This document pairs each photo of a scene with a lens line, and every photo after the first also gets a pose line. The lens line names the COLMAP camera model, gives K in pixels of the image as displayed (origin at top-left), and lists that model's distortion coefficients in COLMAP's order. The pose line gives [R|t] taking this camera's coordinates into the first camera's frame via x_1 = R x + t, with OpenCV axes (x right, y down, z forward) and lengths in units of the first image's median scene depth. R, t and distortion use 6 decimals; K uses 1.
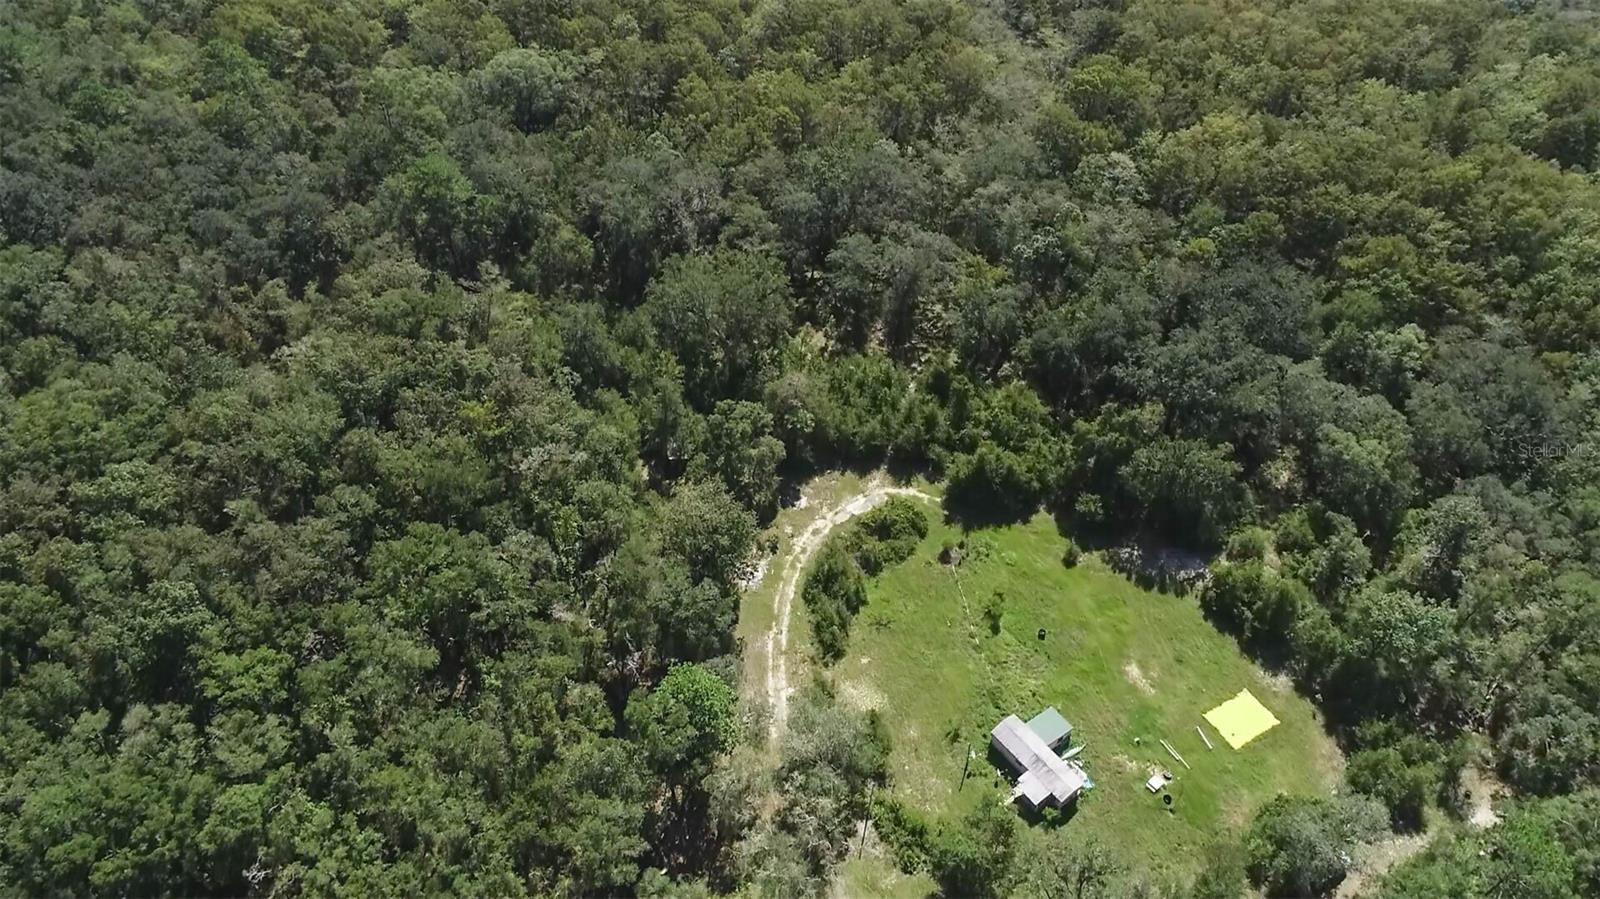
lens RADIAL K [[1120.9, 0, 800.0], [0, 1120.9, 449.5], [0, 0, 1]] dist [0.000670, -0.002766]
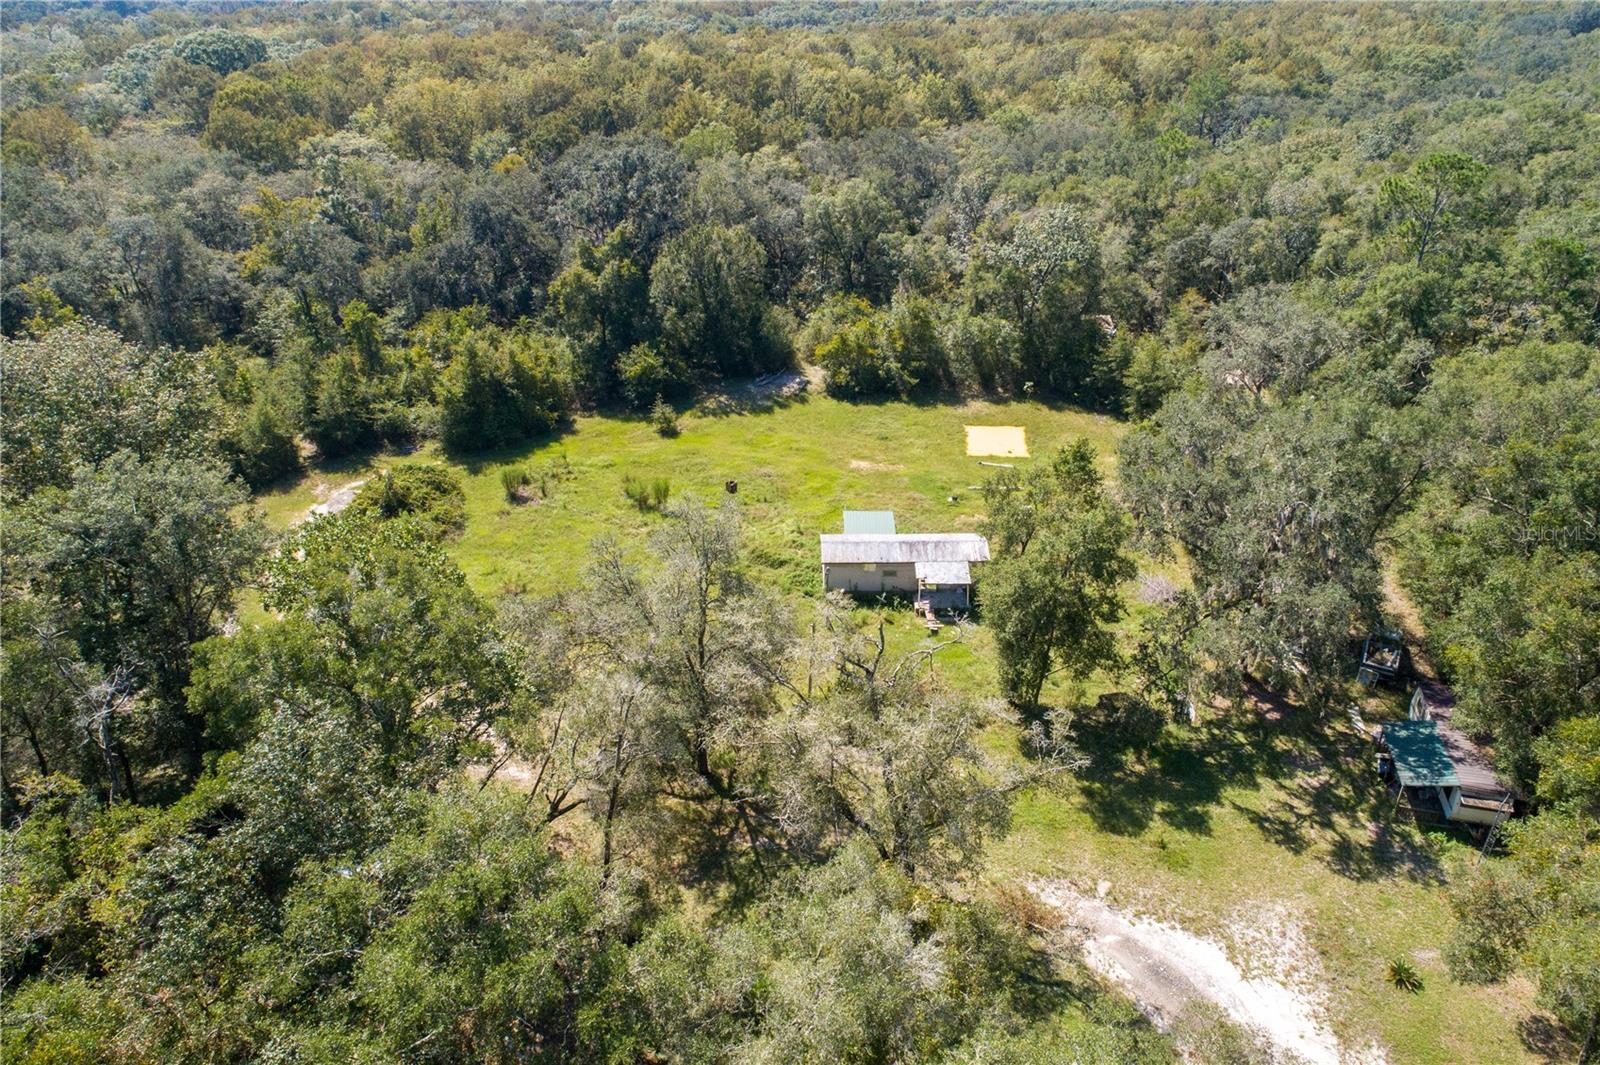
lens RADIAL K [[1077.6, 0, 800.0], [0, 1077.6, 532.5], [0, 0, 1]] dist [-0.006534, 0.009327]
pose [[0.604626, -0.377754, 0.701234, -0.182352], [0.572314, 0.818344, -0.052626, 0.226058], [-0.553971, 0.433145, 0.710986, 0.528038]]
